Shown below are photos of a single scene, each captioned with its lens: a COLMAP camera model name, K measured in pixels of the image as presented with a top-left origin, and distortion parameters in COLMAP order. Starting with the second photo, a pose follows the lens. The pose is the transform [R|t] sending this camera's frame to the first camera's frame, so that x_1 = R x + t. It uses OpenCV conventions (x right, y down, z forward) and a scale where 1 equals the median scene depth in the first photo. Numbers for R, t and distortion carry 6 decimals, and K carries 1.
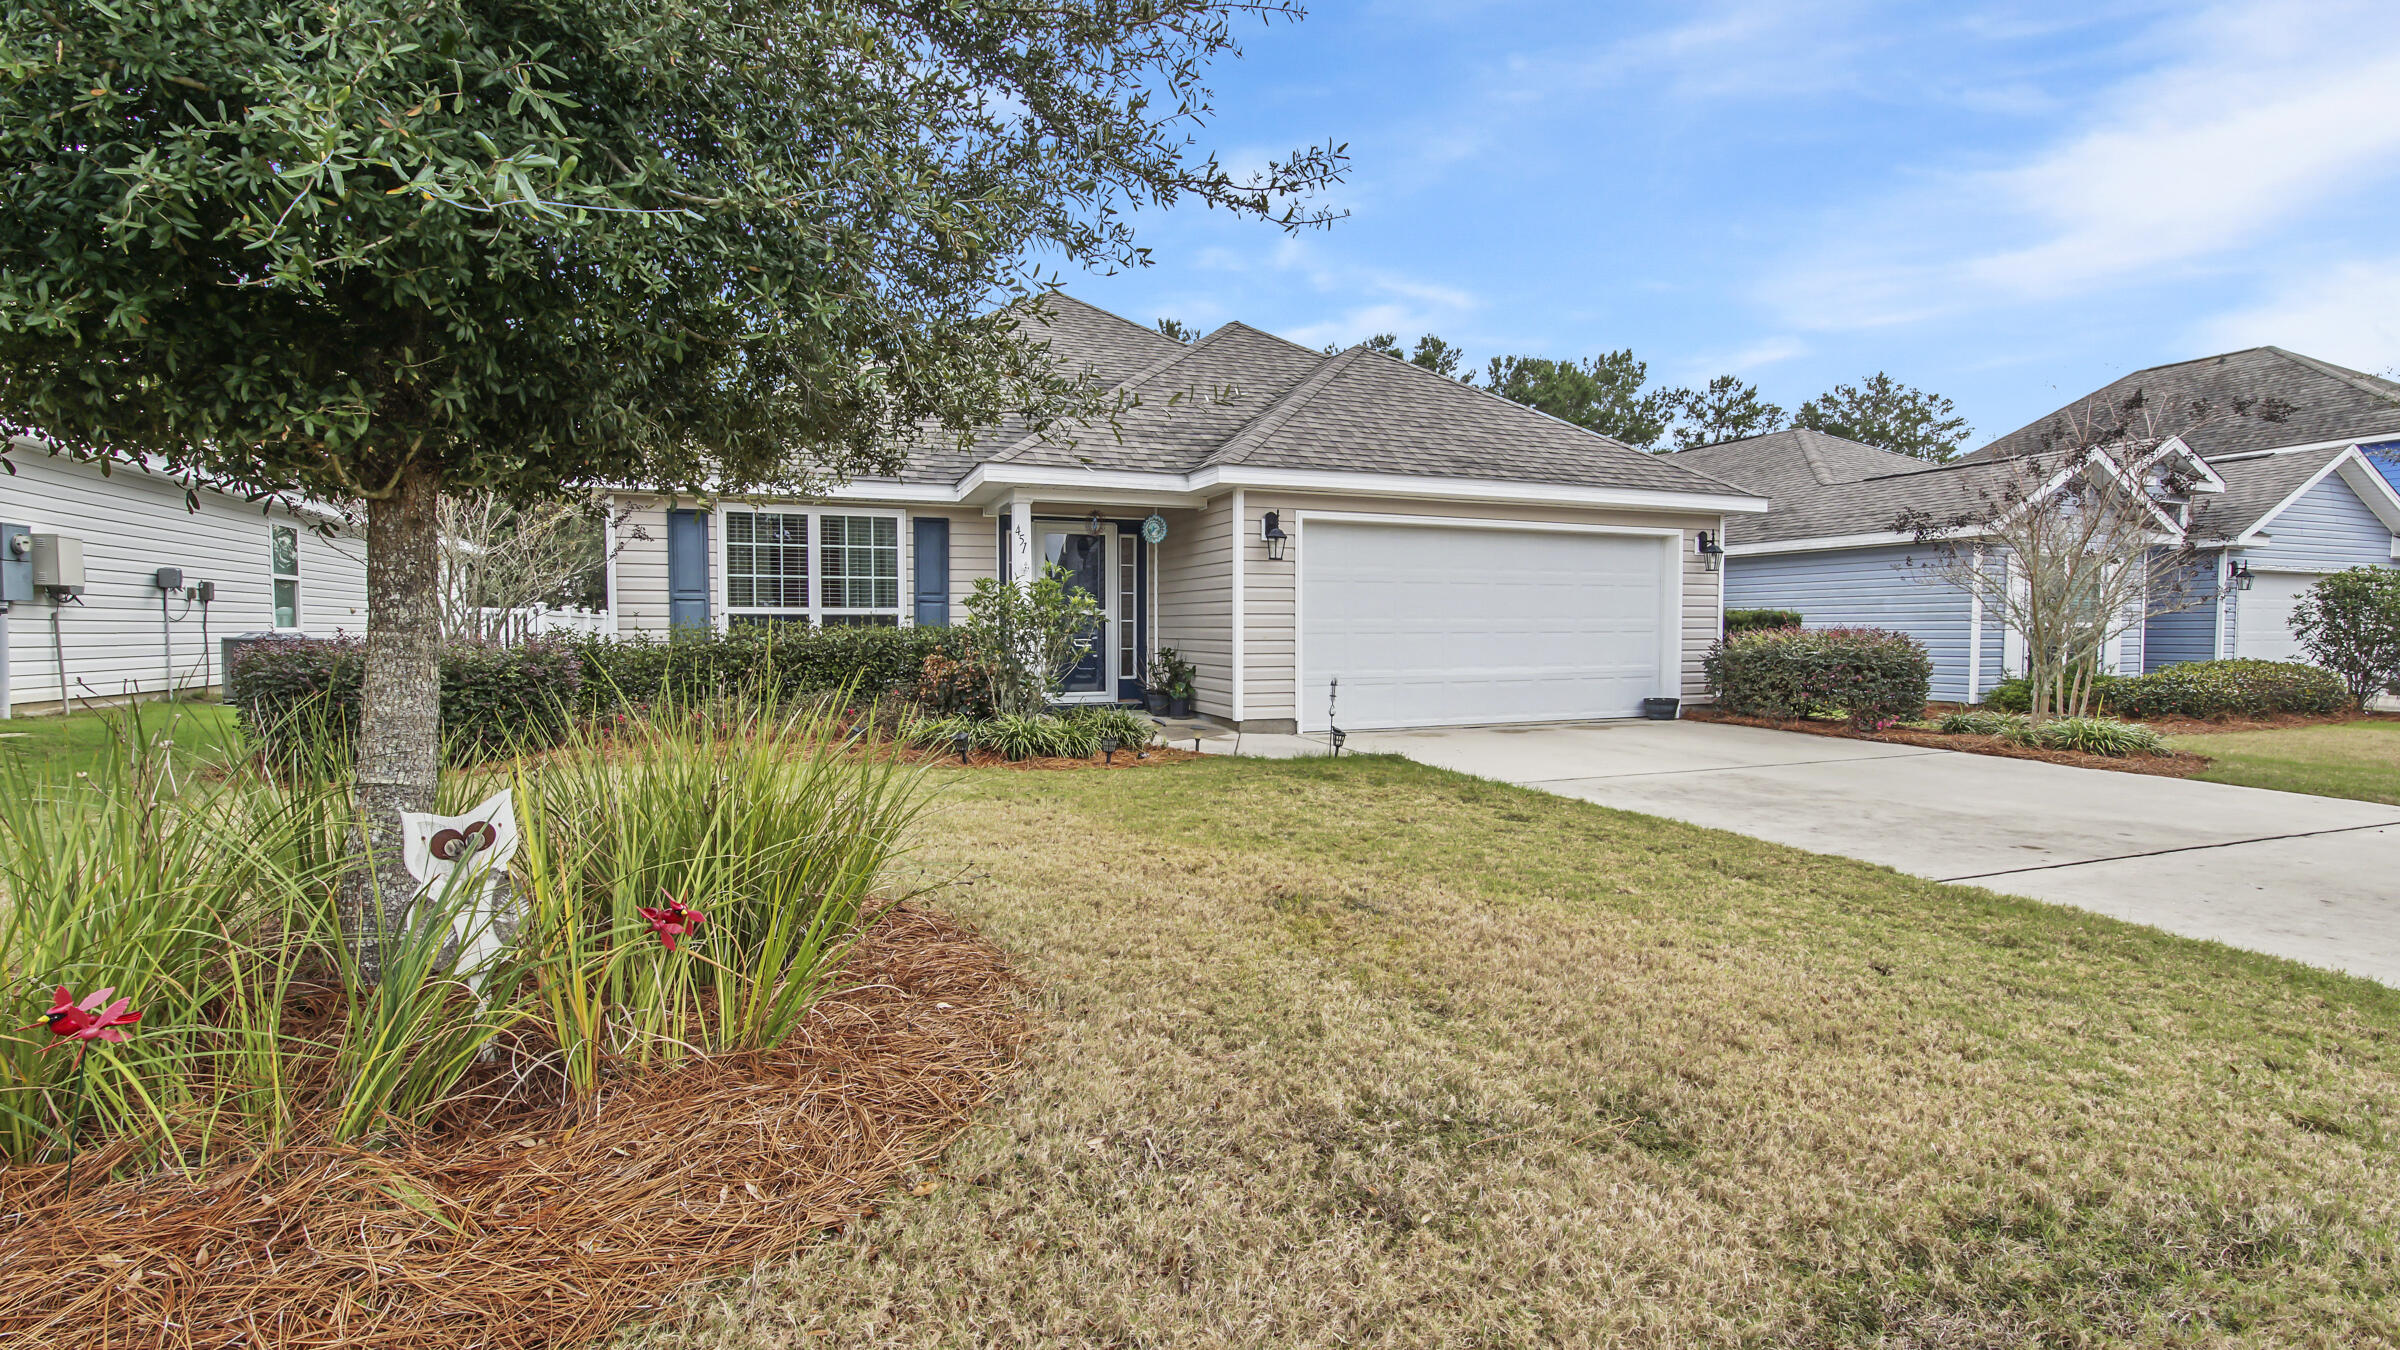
lens RADIAL K [[1049.3, 0, 1193.7], [0, 1049.3, 683.3], [0, 0, 1]] dist [-0.022243, 0.001146]
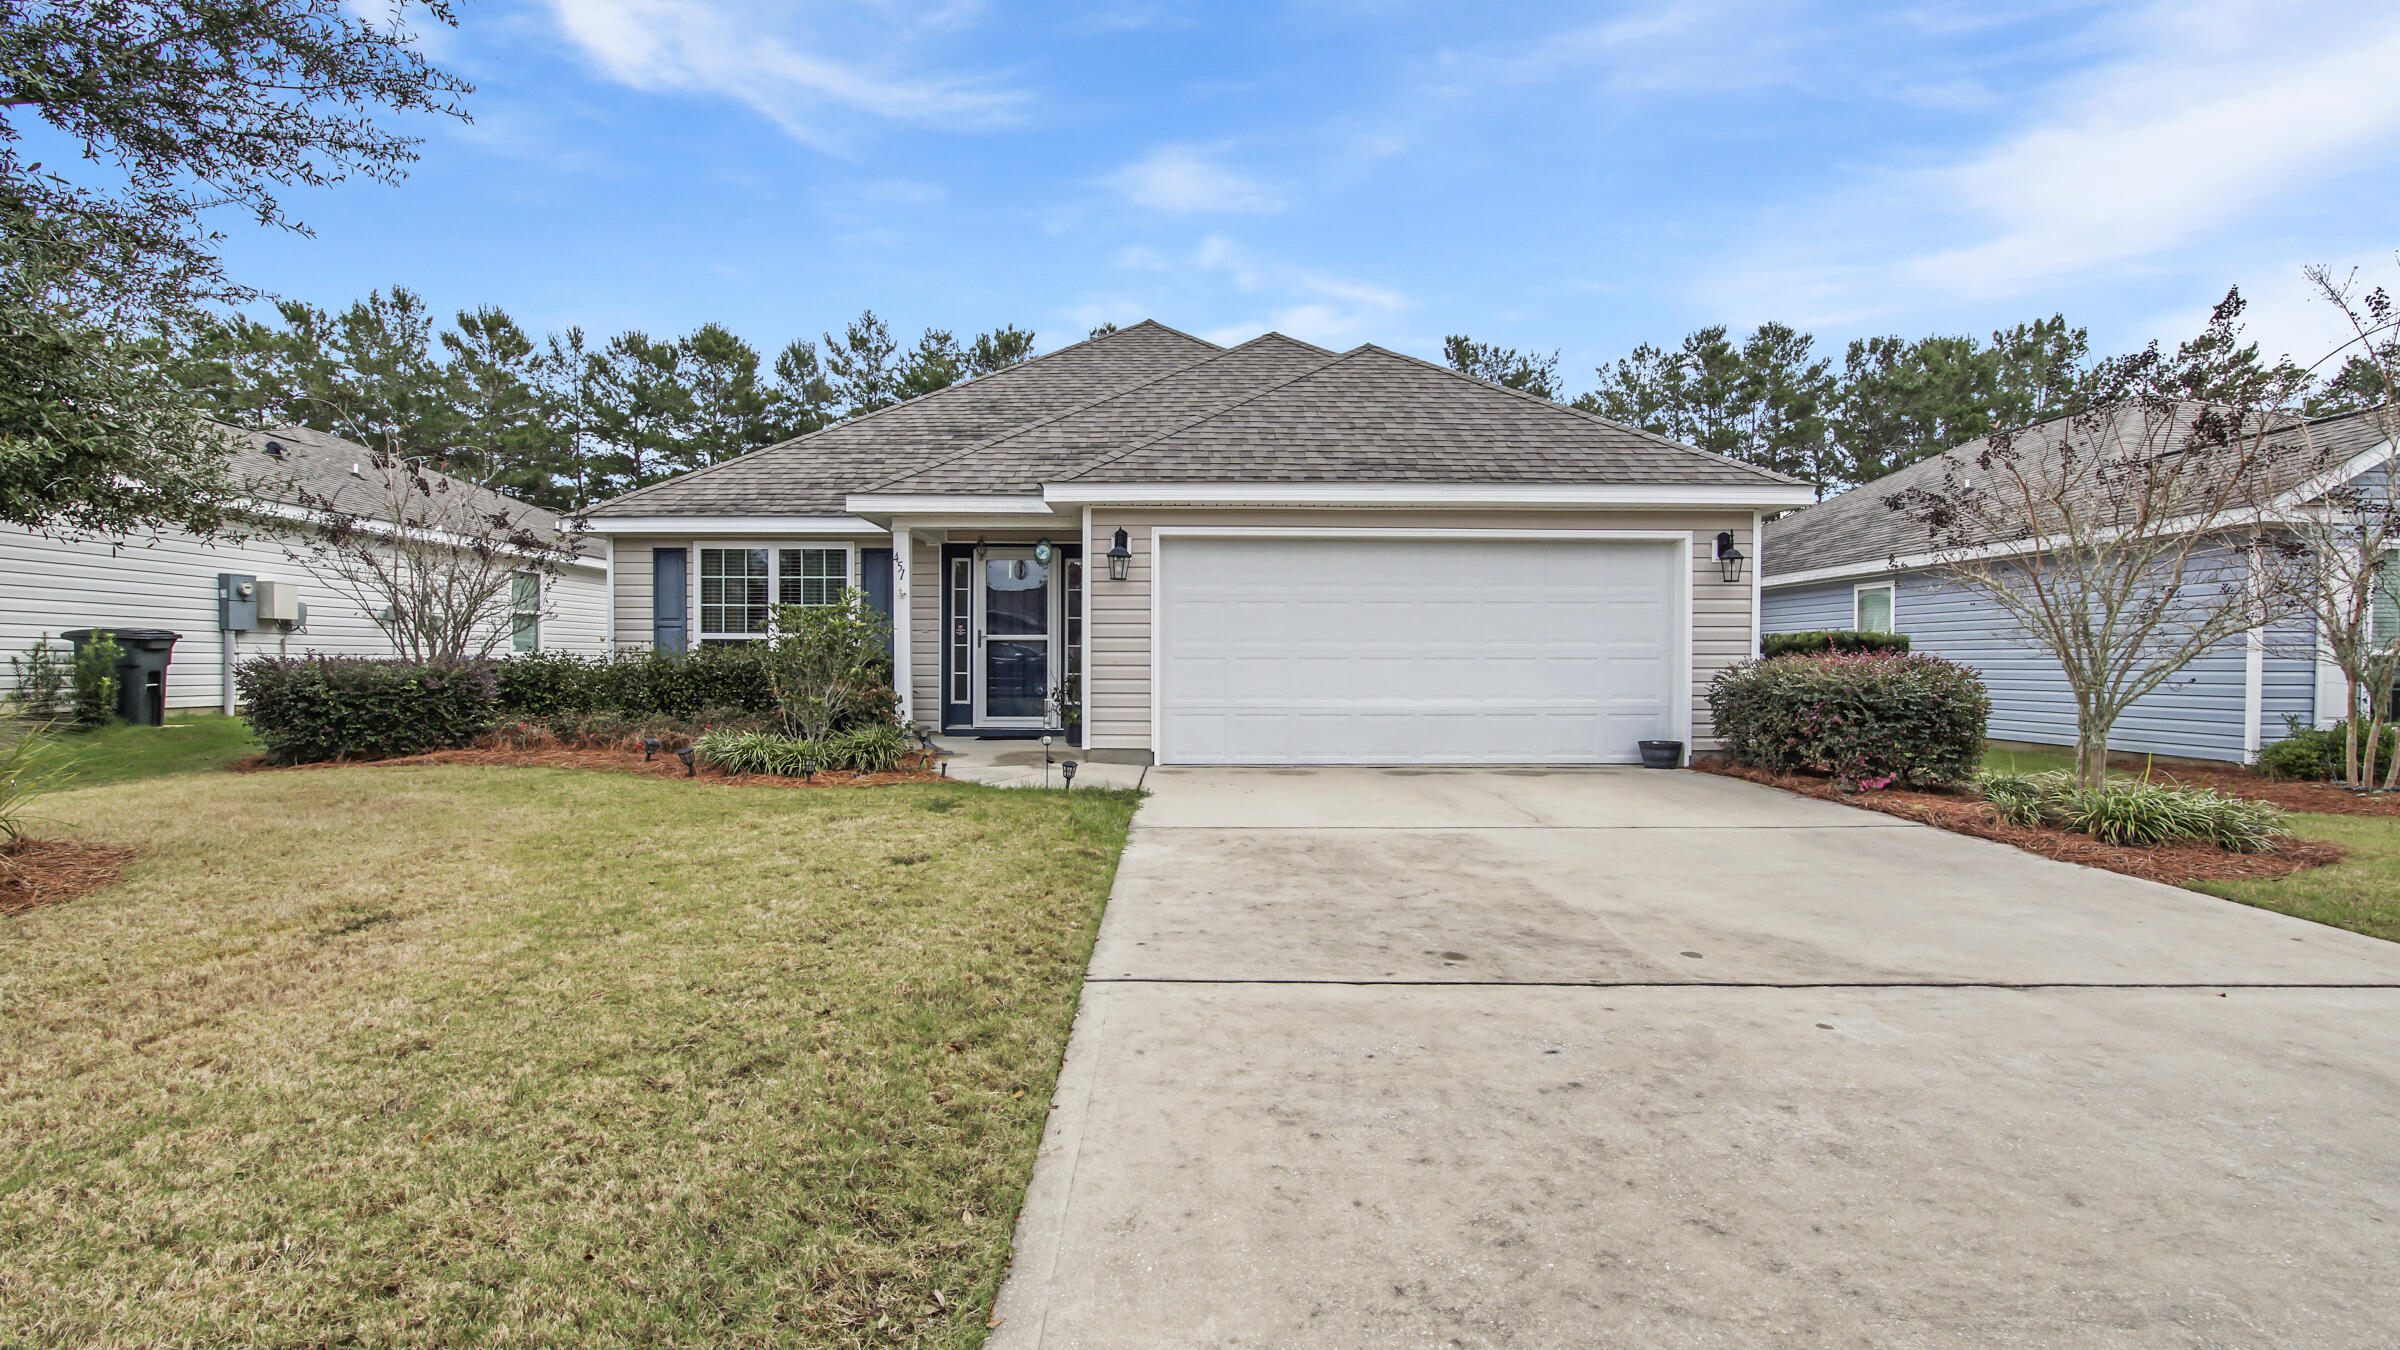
lens RADIAL K [[1049.3, 0, 1193.7], [0, 1049.3, 683.3], [0, 0, 1]] dist [-0.022243, 0.001146]
pose [[0.933393, 0.012235, -0.358648, 0.442112], [-0.022607, 0.999438, -0.024740, -0.002644], [0.358144, 0.031200, 0.933145, 0.133943]]
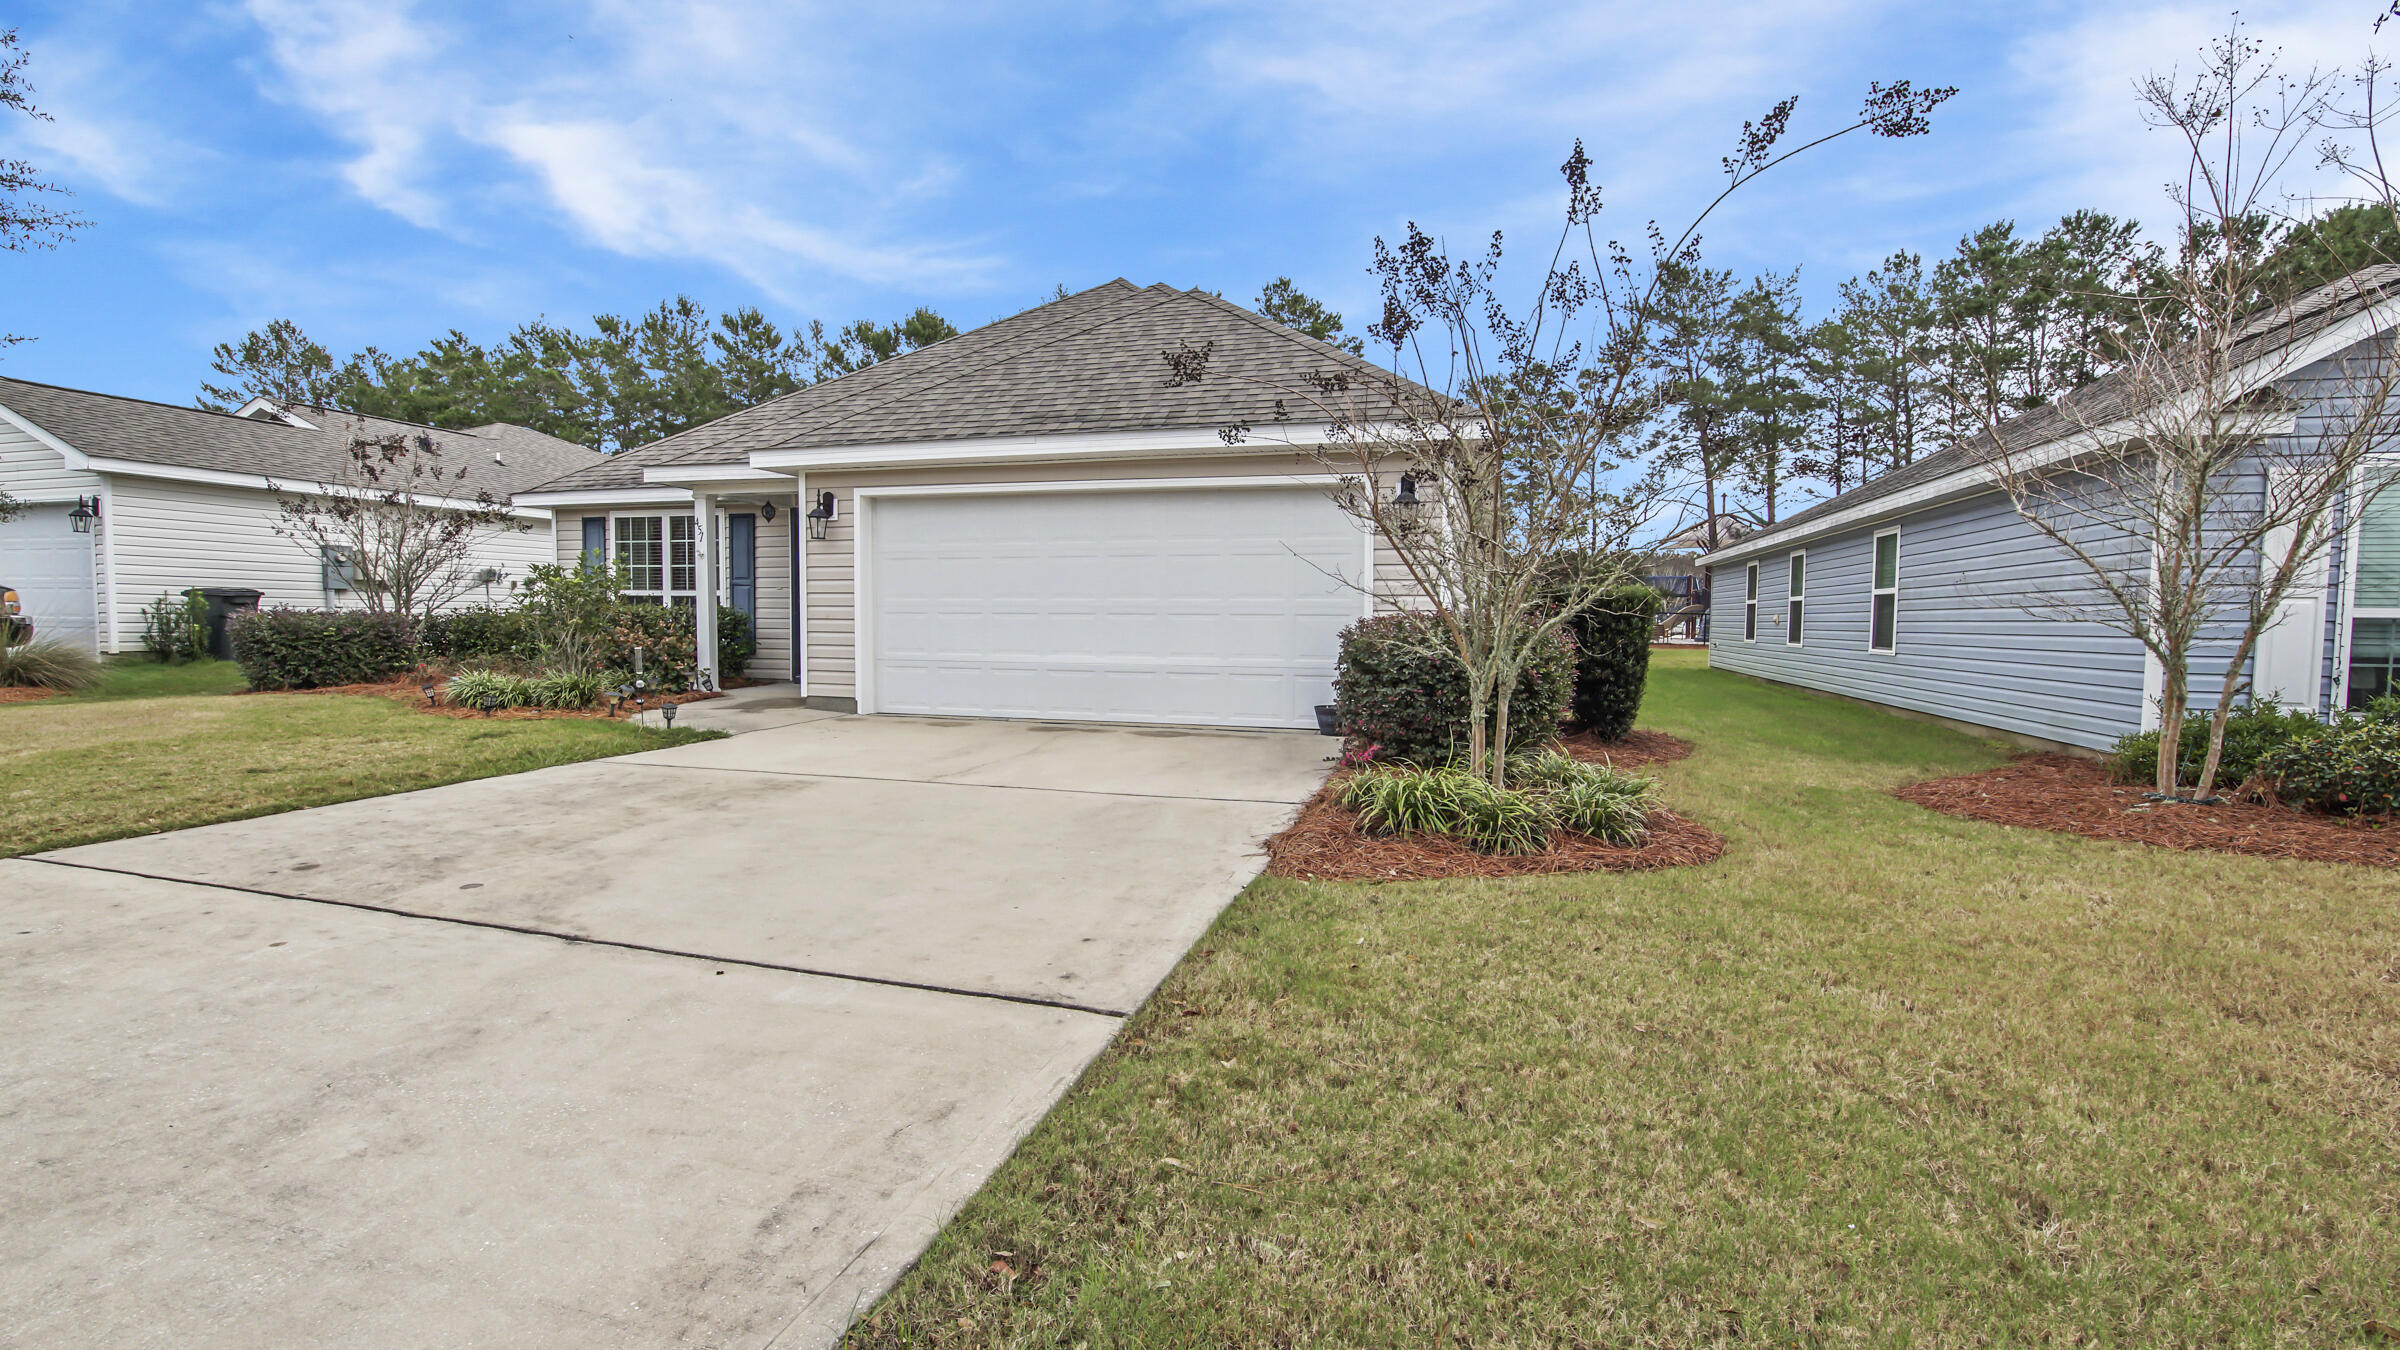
lens RADIAL K [[1049.3, 0, 1193.7], [0, 1049.3, 683.3], [0, 0, 1]] dist [-0.022243, 0.001146]
pose [[0.794636, 0.046842, -0.605276, 0.899492], [-0.041585, 0.998877, 0.022708, -0.015615], [0.605660, 0.007126, 0.795692, 0.383454]]
